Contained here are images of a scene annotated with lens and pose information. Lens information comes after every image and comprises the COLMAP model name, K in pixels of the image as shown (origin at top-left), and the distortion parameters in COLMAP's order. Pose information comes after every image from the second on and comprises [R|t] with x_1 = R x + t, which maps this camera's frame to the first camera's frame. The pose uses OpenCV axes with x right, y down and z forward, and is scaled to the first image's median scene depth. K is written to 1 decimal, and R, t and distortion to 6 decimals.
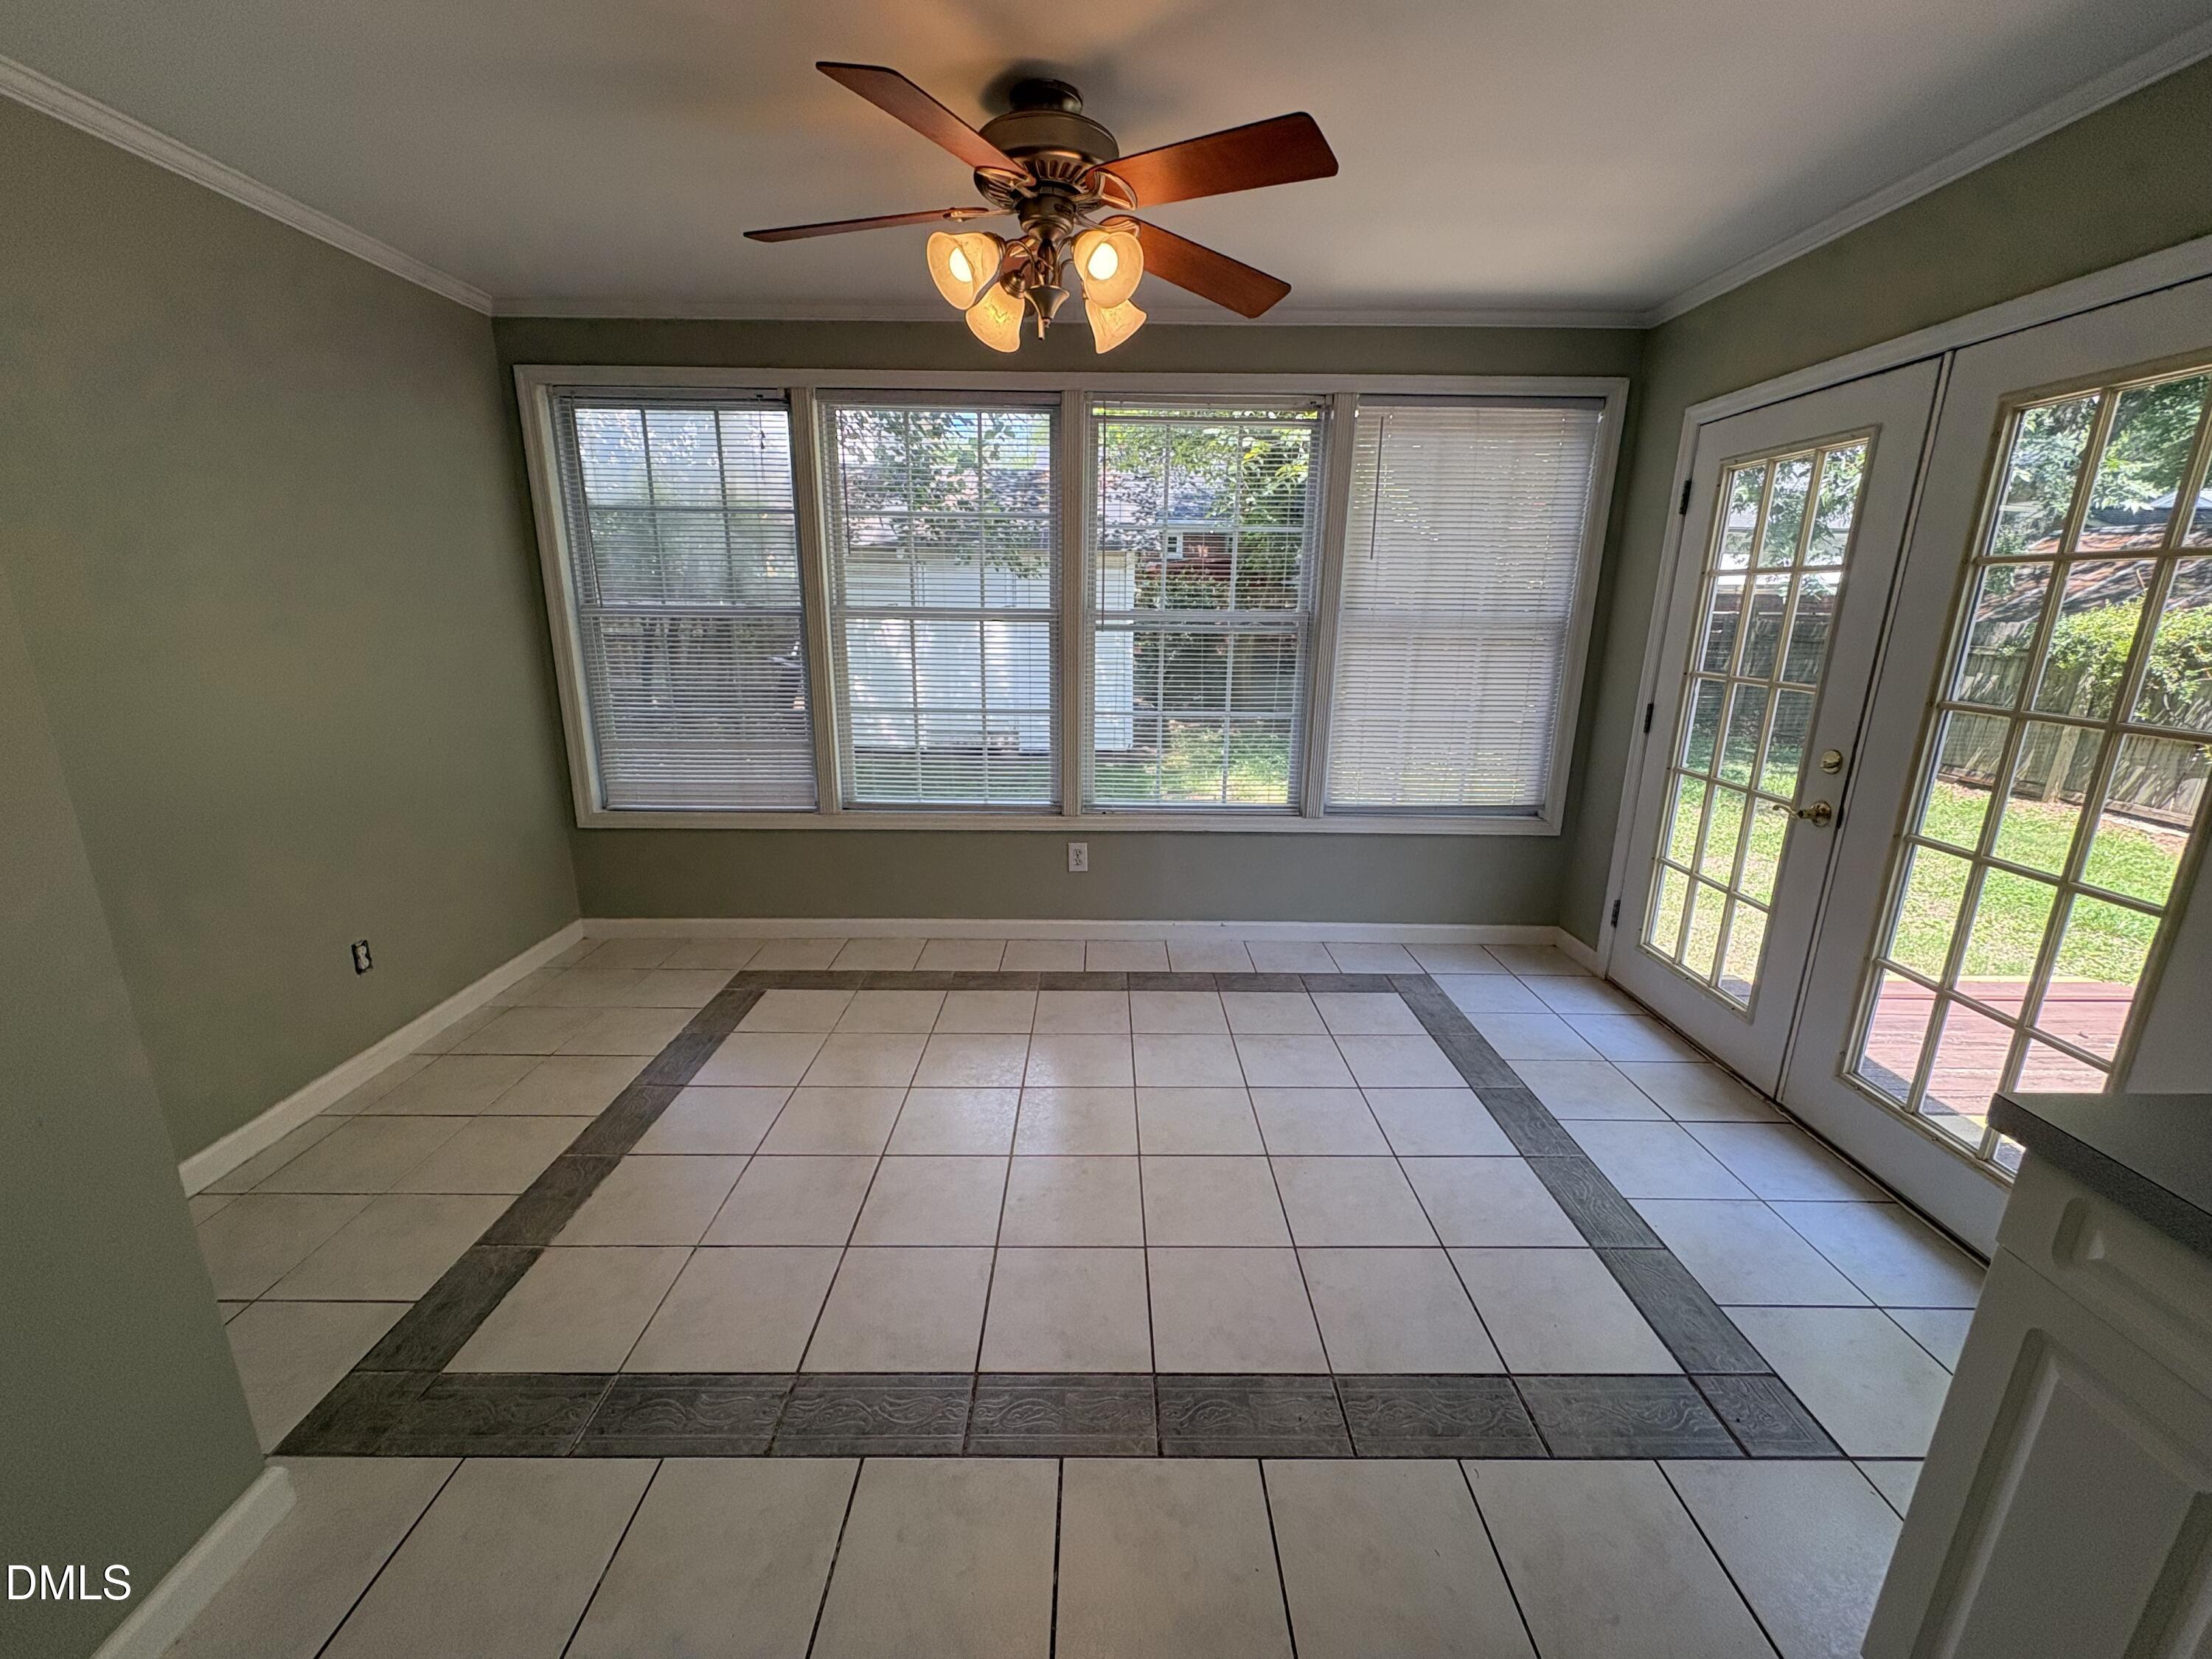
lens RADIAL K [[884.7, 0, 1107.8], [0, 884.7, 824.3], [0, 0, 1]] dist [0.003428, 0.000185]
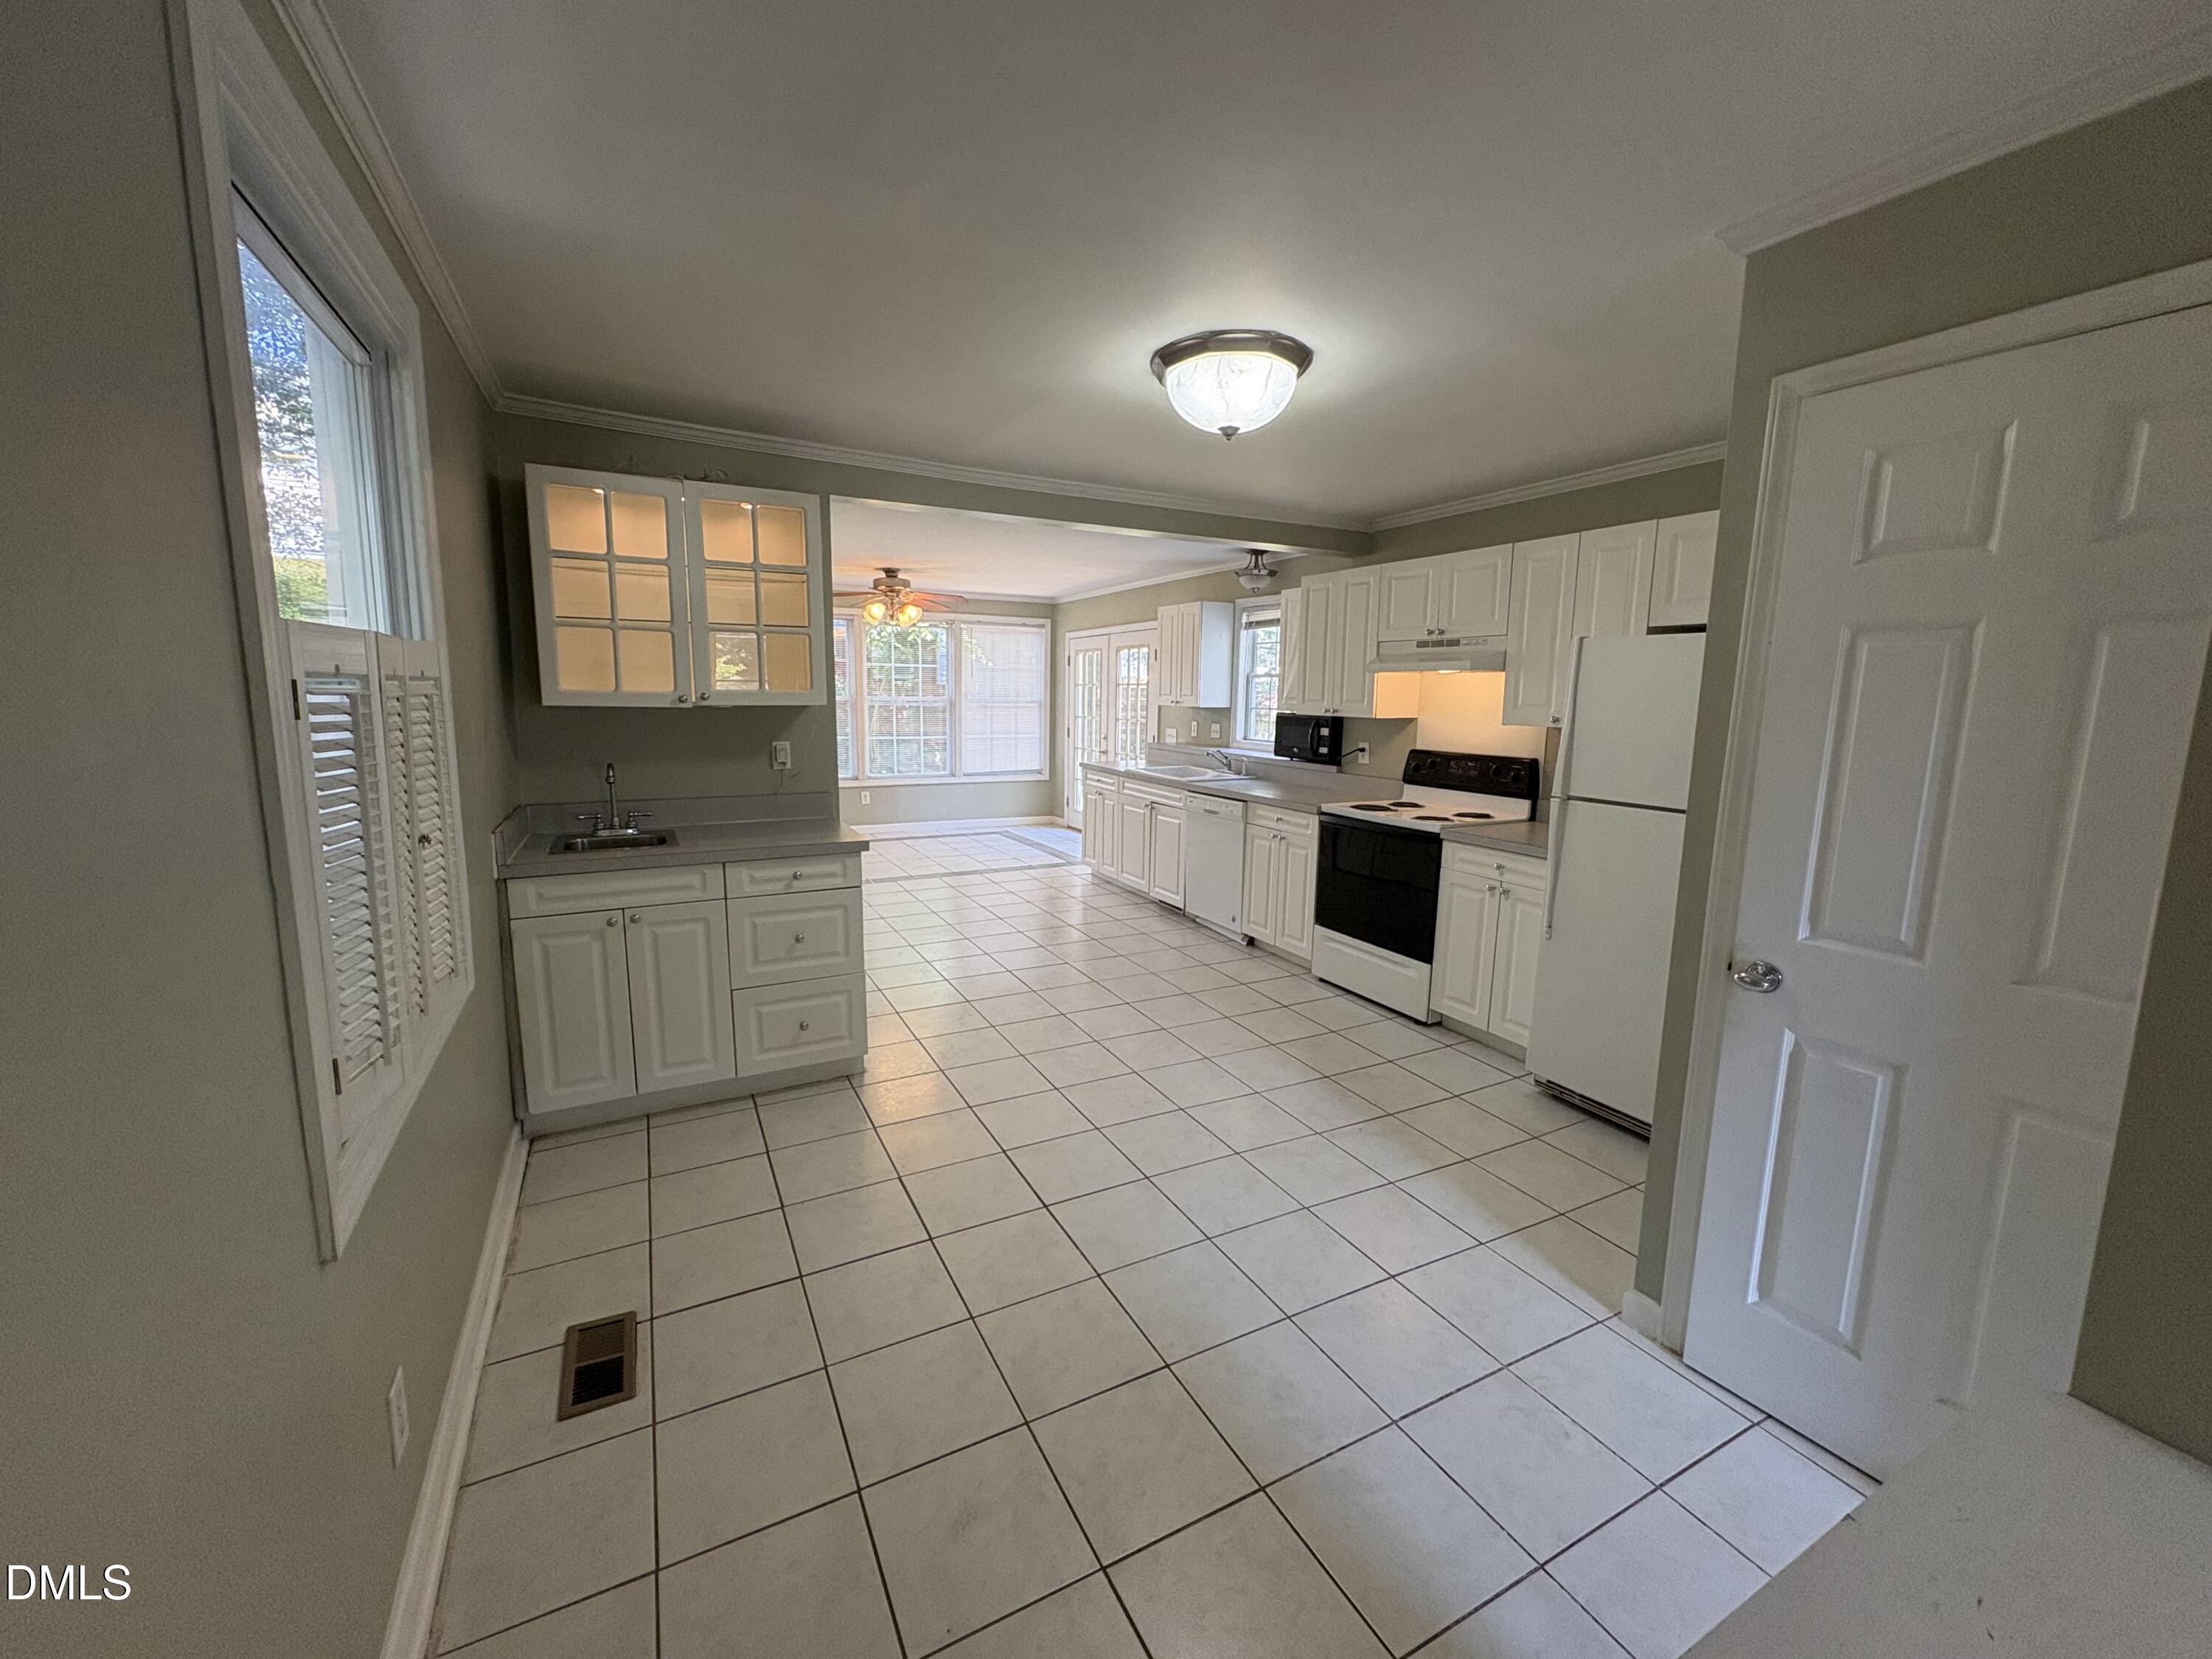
lens RADIAL K [[884.7, 0, 1103.0], [0, 884.7, 821.7], [0, 0, 1]] dist [0.003428, 0.000185]
pose [[0.892435, -0.060560, 0.447092, -0.578309], [0.104863, 0.991655, -0.074995, 0.379899], [-0.438820, 0.113811, 0.891338, -1.533989]]
